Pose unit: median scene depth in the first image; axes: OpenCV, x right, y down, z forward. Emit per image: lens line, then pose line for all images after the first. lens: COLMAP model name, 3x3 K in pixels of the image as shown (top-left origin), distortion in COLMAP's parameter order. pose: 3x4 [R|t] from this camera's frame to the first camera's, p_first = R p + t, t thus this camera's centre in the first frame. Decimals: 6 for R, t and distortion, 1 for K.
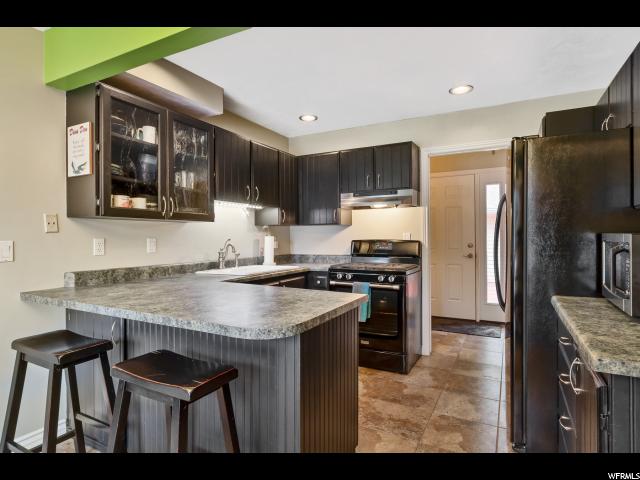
lens RADIAL K [[351.6, 0, 320.3], [0, 351.6, 240.1], [0, 0, 1]] dist [0.001023, 0.000223]
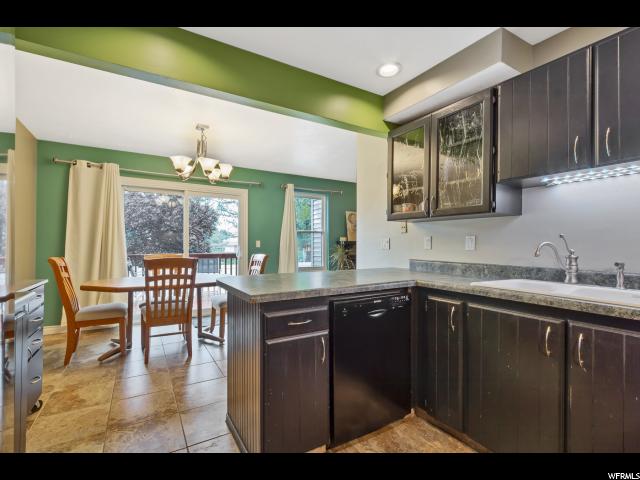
lens RADIAL K [[299.3, 0, 319.7], [0, 299.3, 238.9], [0, 0, 1]] dist [-0.006395, -0.000535]
pose [[-0.512632, 0.003417, -0.858602, 0.413985], [0.004144, 0.999990, 0.001505, 0.000001], [0.858599, -0.002786, -0.512641, 0.919032]]
